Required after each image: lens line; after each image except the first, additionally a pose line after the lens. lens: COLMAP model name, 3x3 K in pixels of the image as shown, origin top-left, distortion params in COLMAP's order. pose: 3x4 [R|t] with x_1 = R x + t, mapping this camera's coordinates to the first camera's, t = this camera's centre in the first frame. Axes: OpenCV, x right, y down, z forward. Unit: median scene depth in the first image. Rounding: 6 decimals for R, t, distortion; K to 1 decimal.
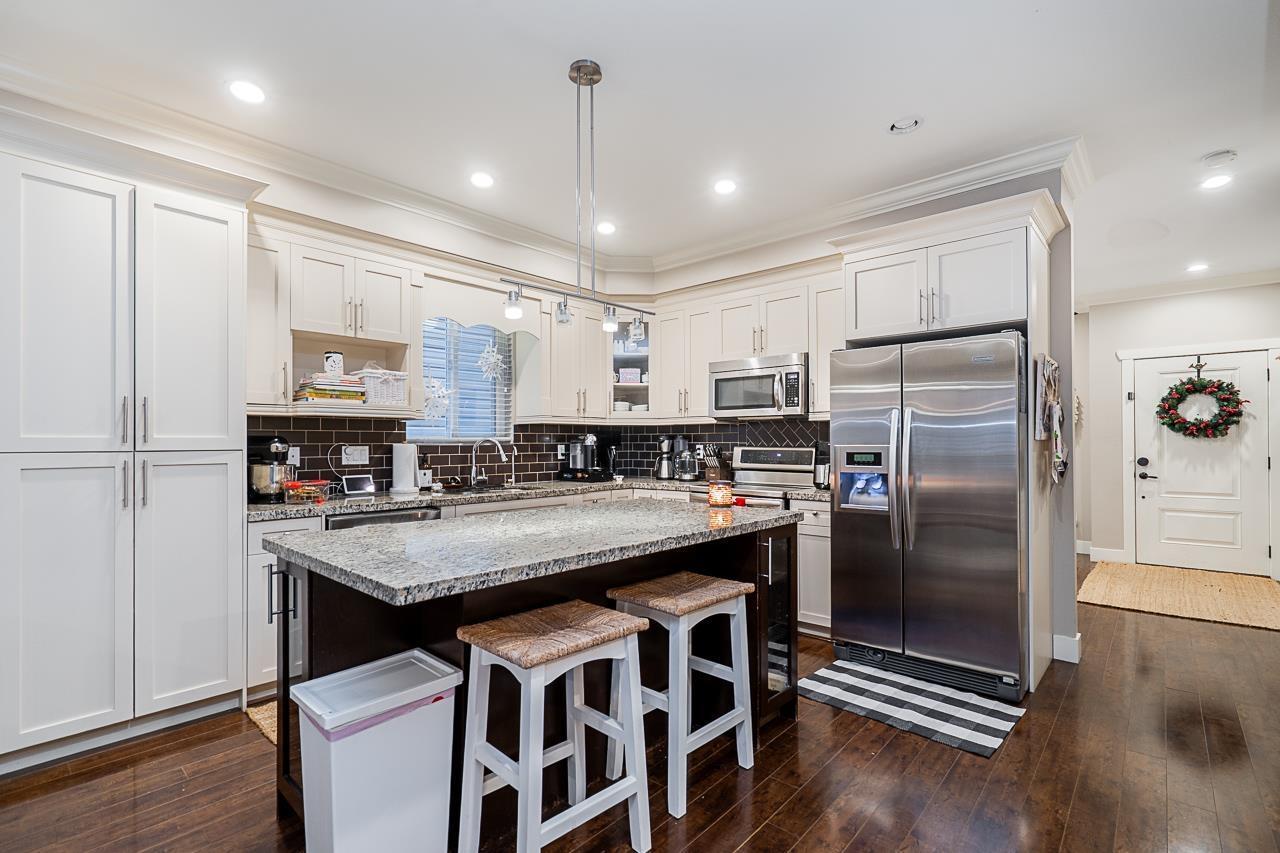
lens RADIAL K [[579.9, 0, 645.1], [0, 579.9, 435.5], [0, 0, 1]] dist [-0.003458, -0.000290]
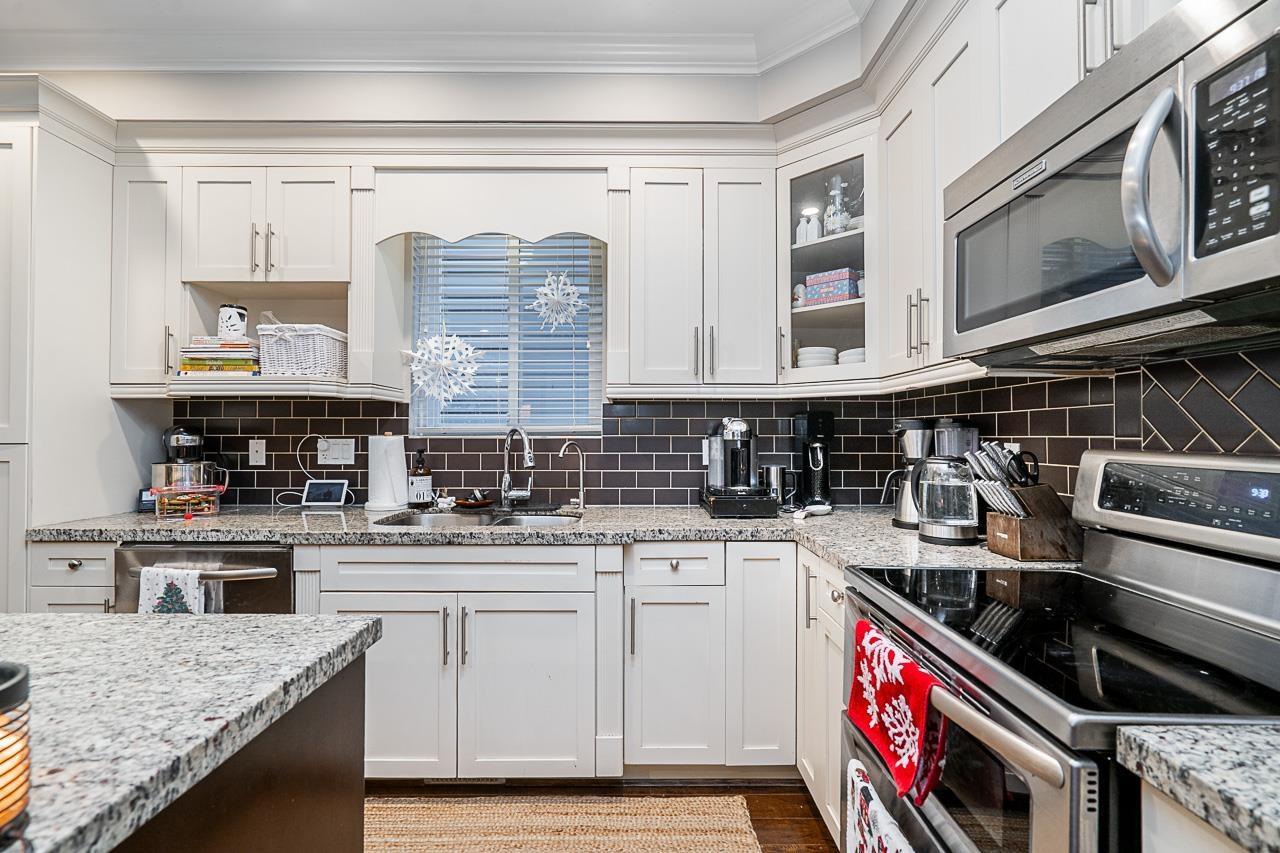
lens RADIAL K [[579.9, 0, 637.3], [0, 579.9, 425.4], [0, 0, 1]] dist [-0.003458, -0.000290]
pose [[0.669855, -0.007368, -0.742455, 0.236808], [0.006459, 0.999971, -0.004096, 0.005967], [0.742463, -0.002052, 0.669883, 0.665712]]
